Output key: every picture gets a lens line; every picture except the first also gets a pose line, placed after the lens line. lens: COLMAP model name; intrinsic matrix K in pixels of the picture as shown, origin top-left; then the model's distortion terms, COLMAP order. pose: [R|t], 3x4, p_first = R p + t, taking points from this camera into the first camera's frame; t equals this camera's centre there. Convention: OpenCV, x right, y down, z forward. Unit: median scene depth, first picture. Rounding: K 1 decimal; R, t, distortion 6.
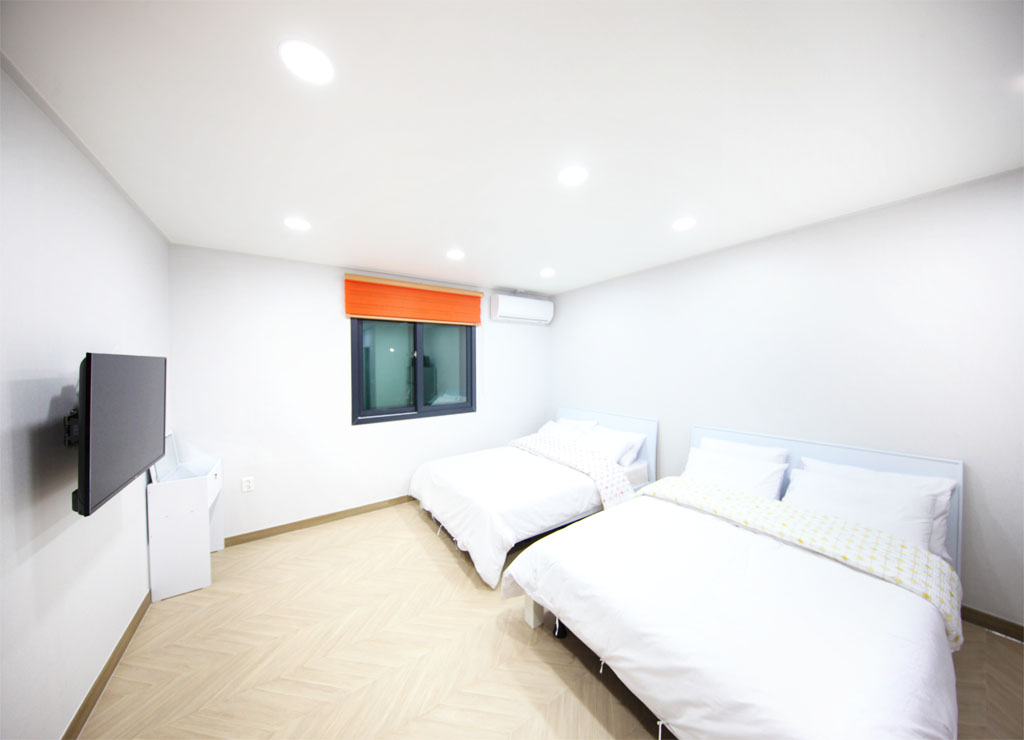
lens RADIAL K [[336.0, 0, 516.7], [0, 336.0, 355.8], [0, 0, 1]] dist [-0.010426, -0.000059]
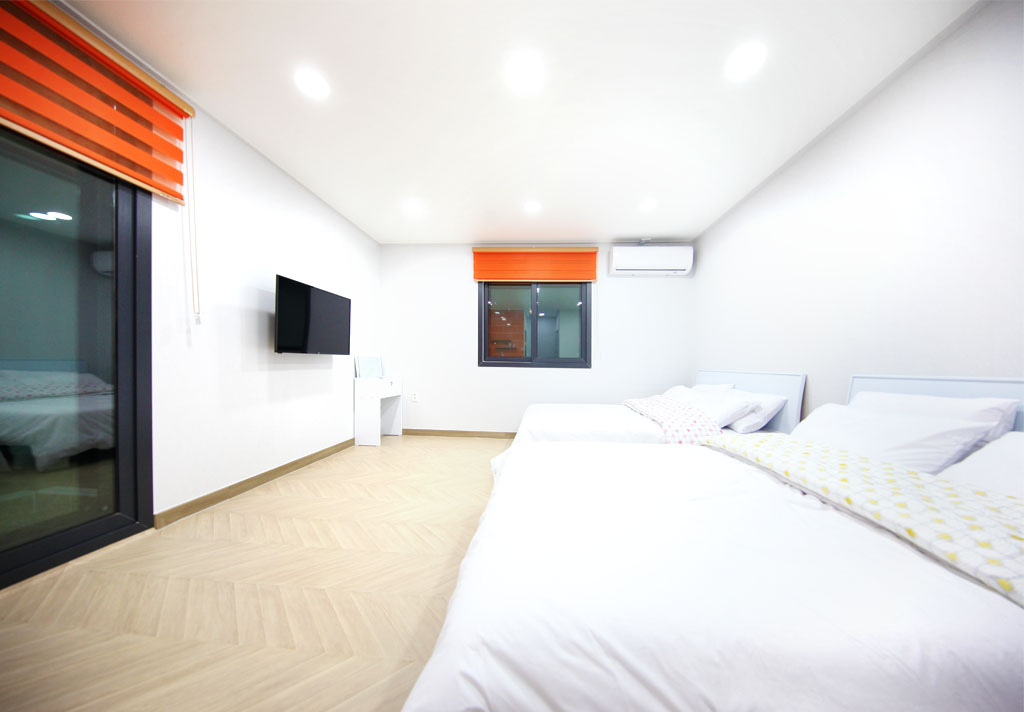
lens RADIAL K [[335.1, 0, 512.0], [0, 335.1, 356.0], [0, 0, 1]] dist [0.000182, -0.000120]
pose [[0.764238, 0.003829, -0.644923, 0.427002], [-0.012813, 0.999875, -0.009247, 0.178500], [0.644807, 0.015331, 0.764192, 0.112397]]
